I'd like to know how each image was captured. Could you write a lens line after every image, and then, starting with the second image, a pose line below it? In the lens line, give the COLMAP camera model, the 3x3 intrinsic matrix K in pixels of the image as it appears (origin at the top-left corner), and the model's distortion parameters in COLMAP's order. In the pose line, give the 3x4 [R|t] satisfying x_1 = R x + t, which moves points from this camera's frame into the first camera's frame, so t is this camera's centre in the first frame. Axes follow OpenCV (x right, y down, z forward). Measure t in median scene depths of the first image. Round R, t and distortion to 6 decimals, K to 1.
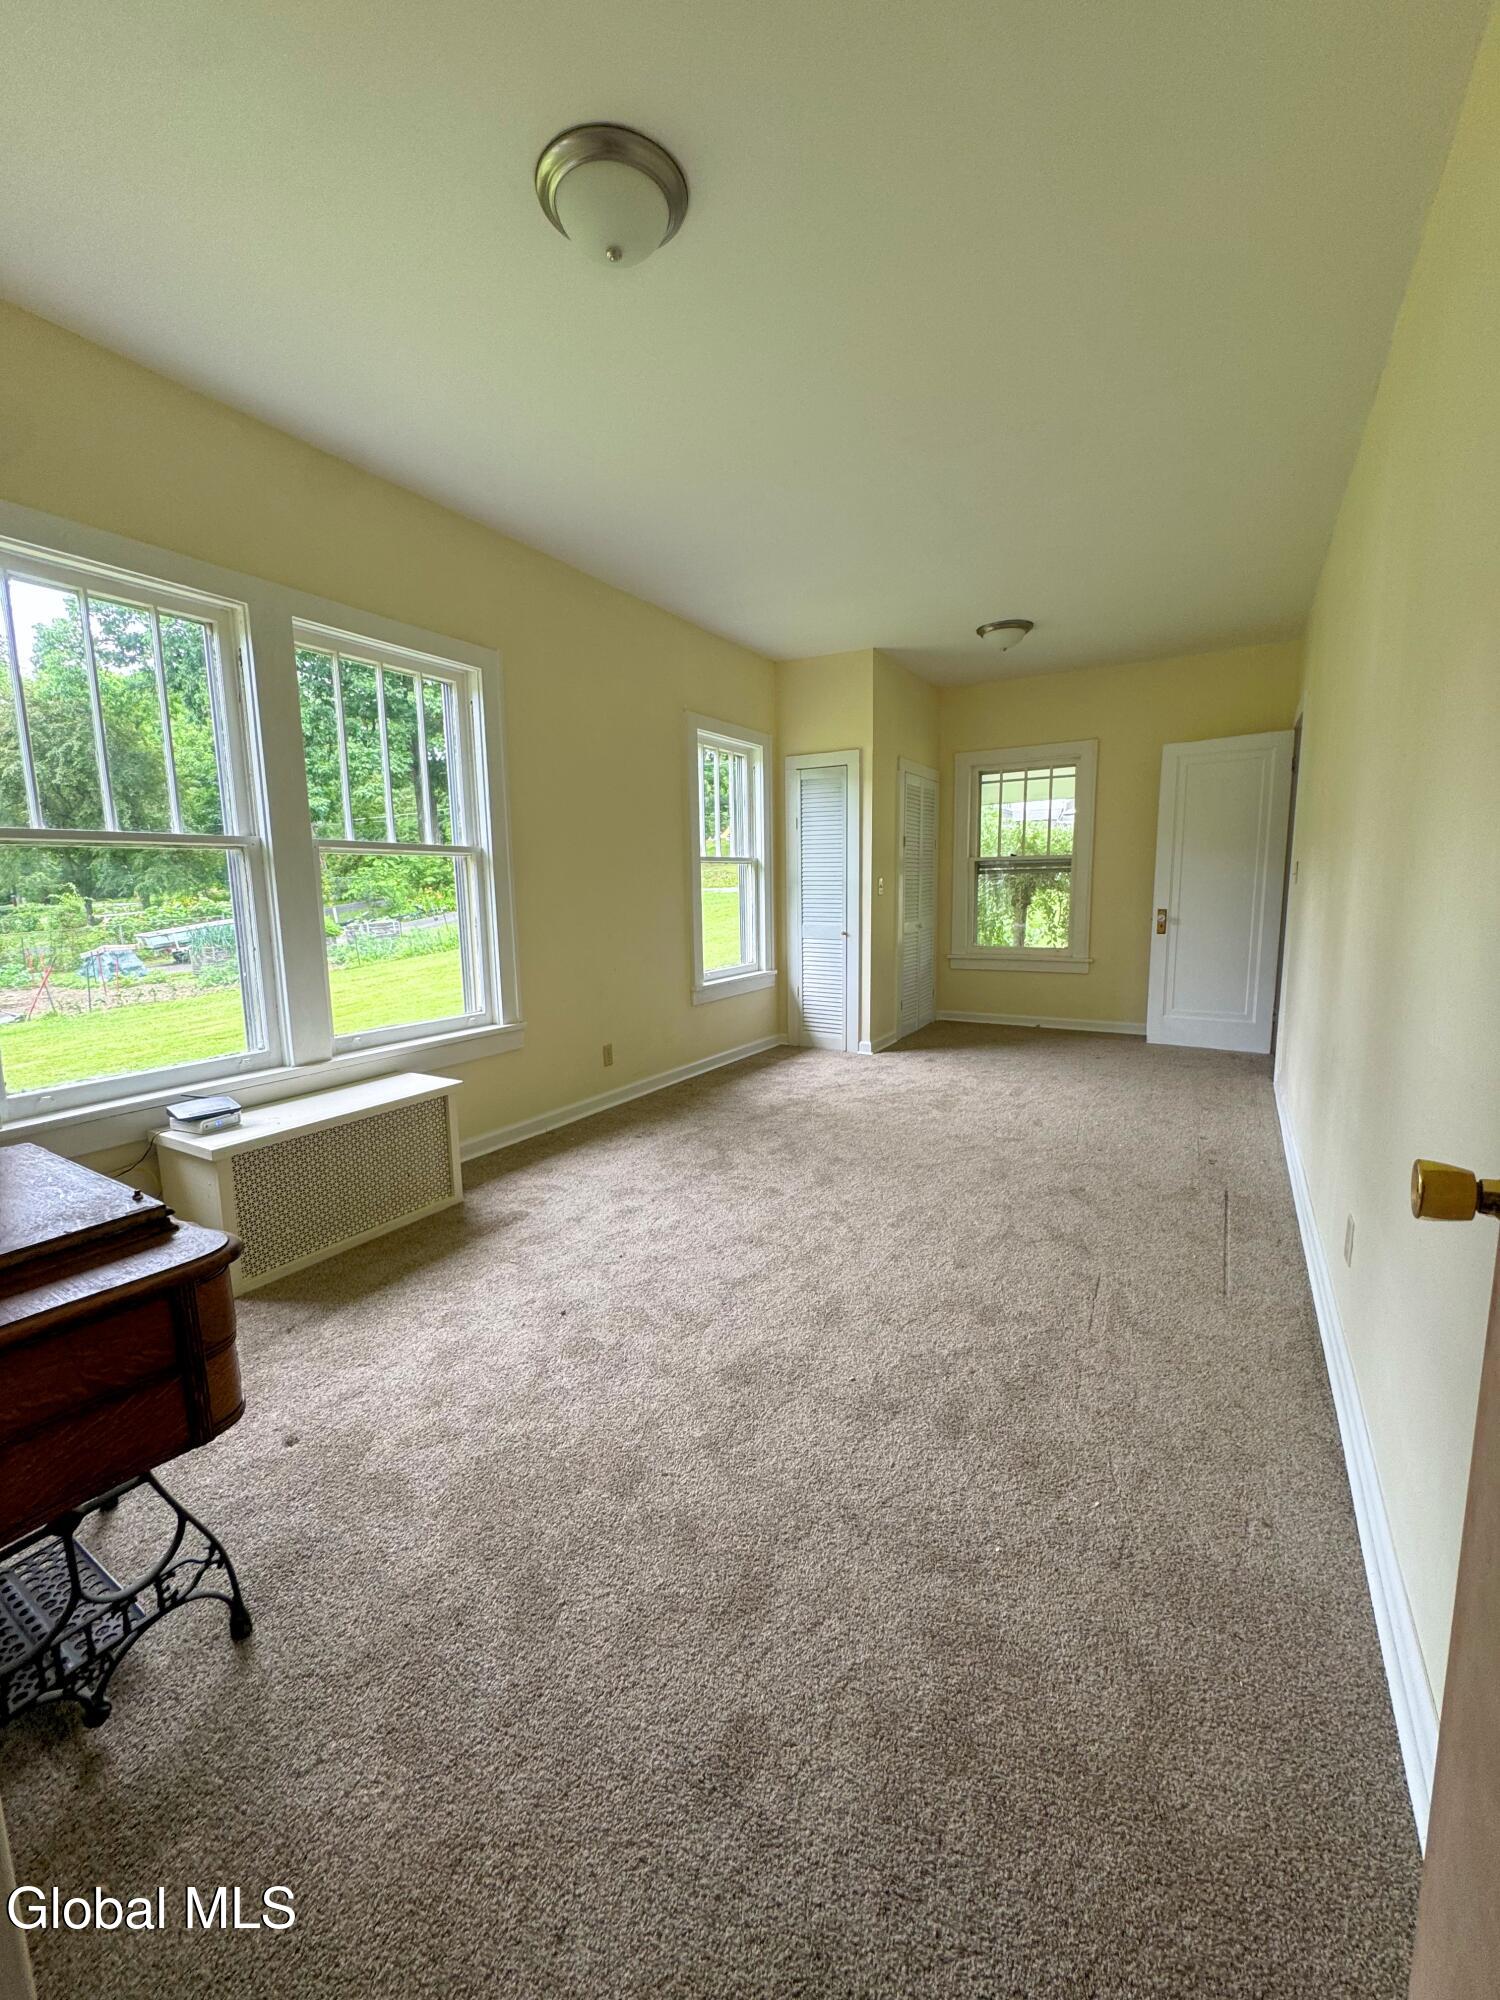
lens RADIAL K [[801.5, 0, 750.0], [0, 801.5, 1000.0], [0, 0, 1]] dist [-0.003121, 0.000772]
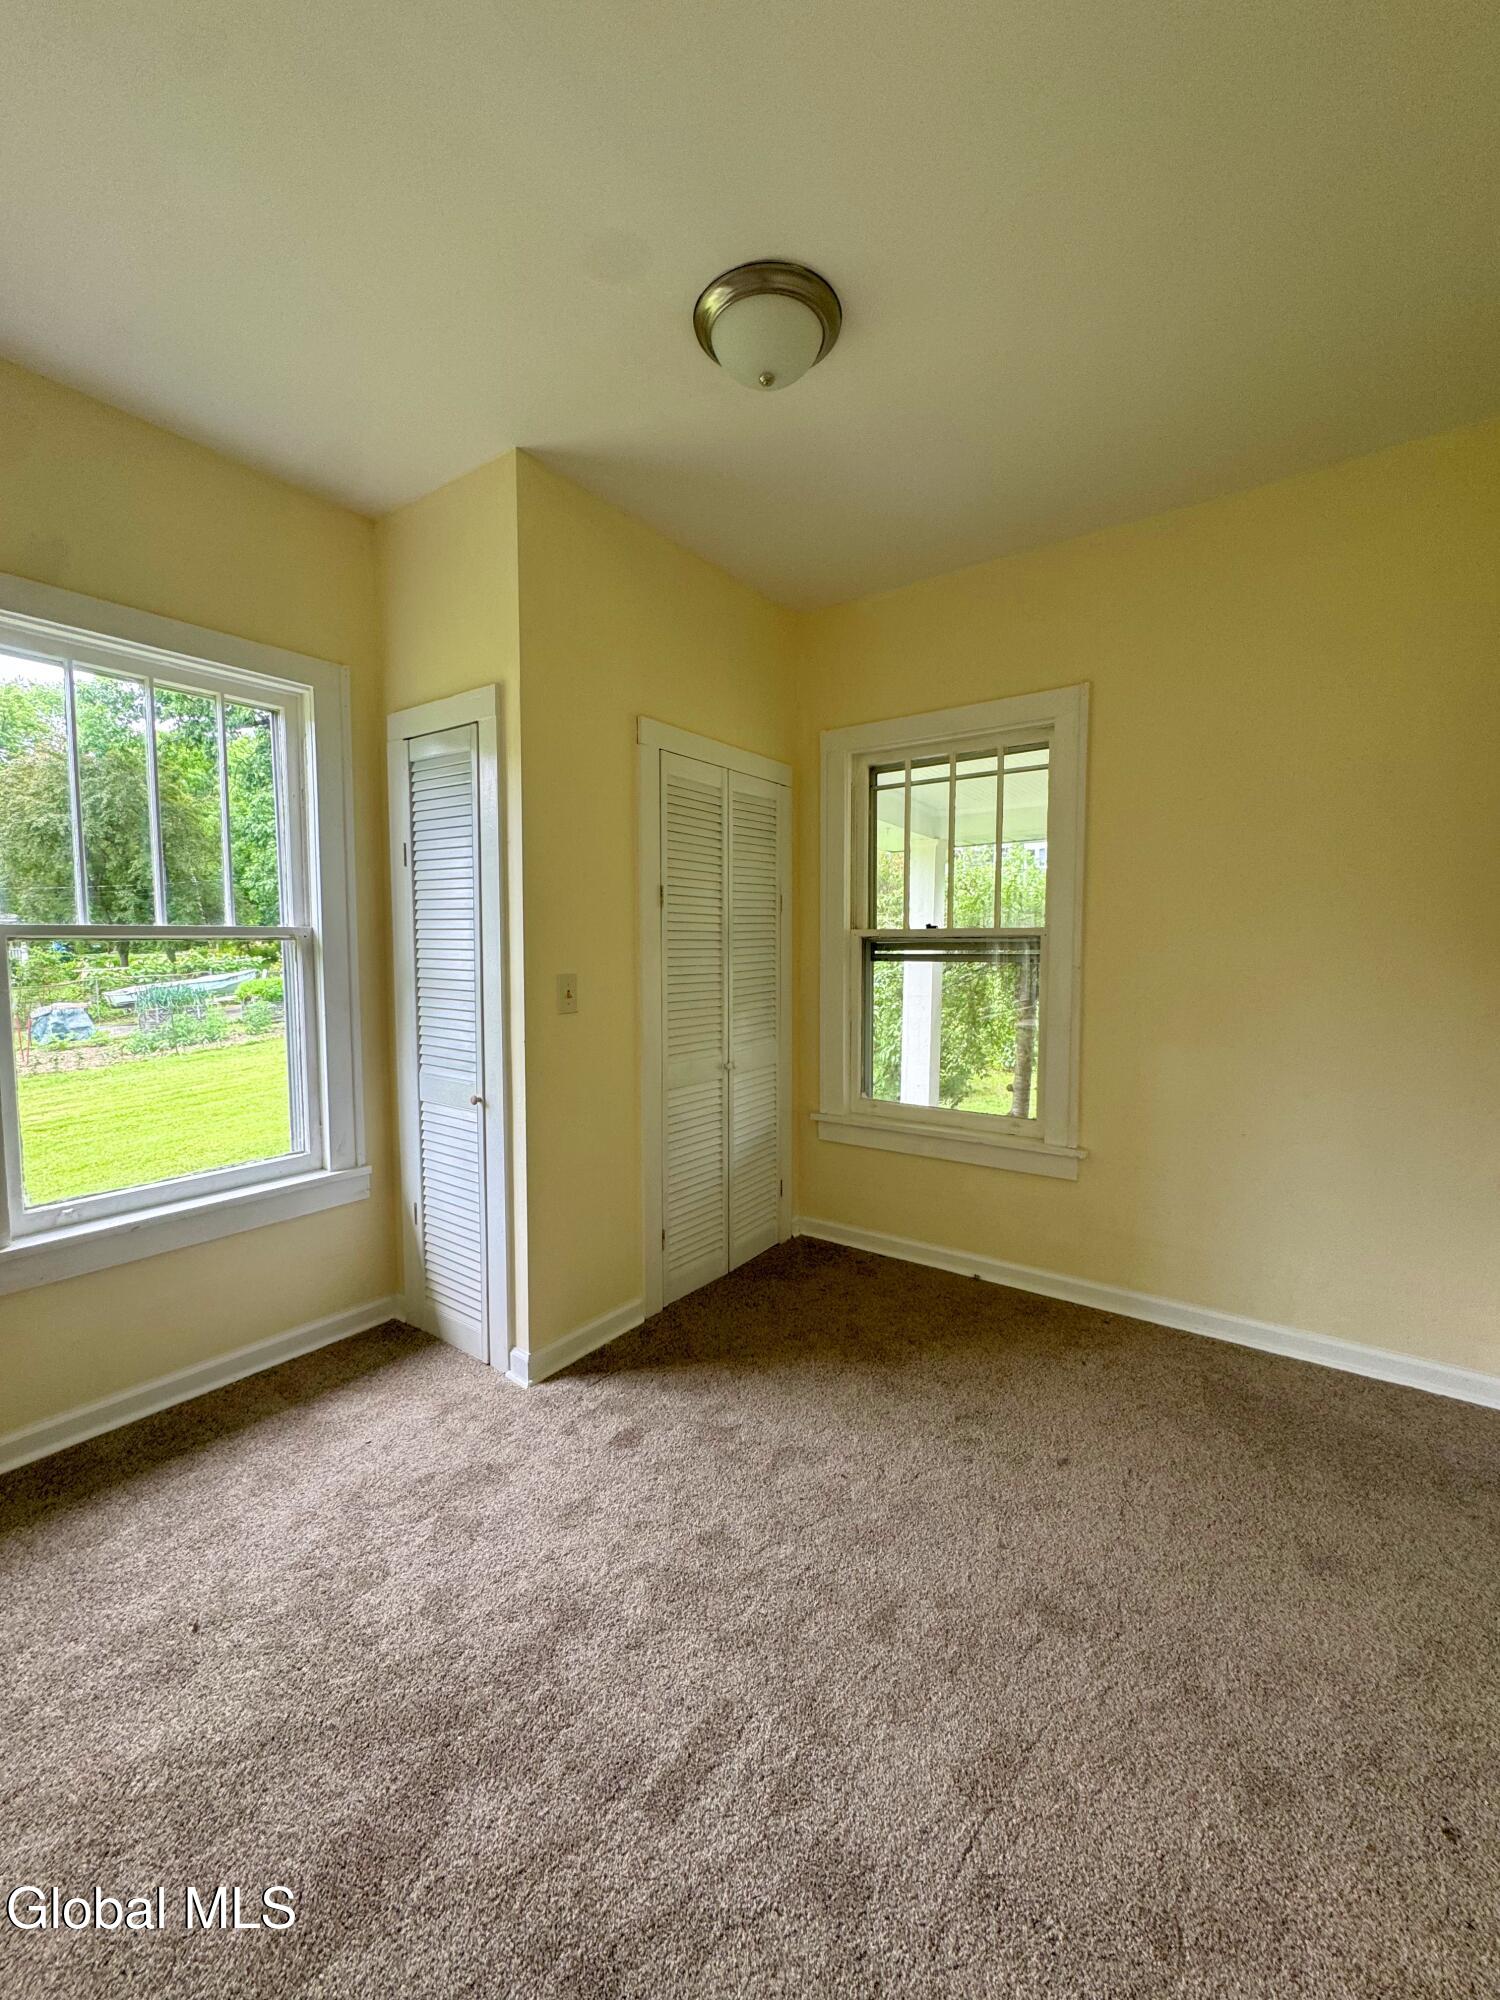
lens RADIAL K [[802.1, 0, 747.8], [0, 802.1, 991.4], [0, 0, 1]] dist [0.000271, -0.000226]
pose [[0.995540, 0.021848, -0.091776, 0.257692], [-0.029546, 0.996080, -0.083379, -0.093376], [0.089595, 0.085719, 0.992283, 0.484763]]
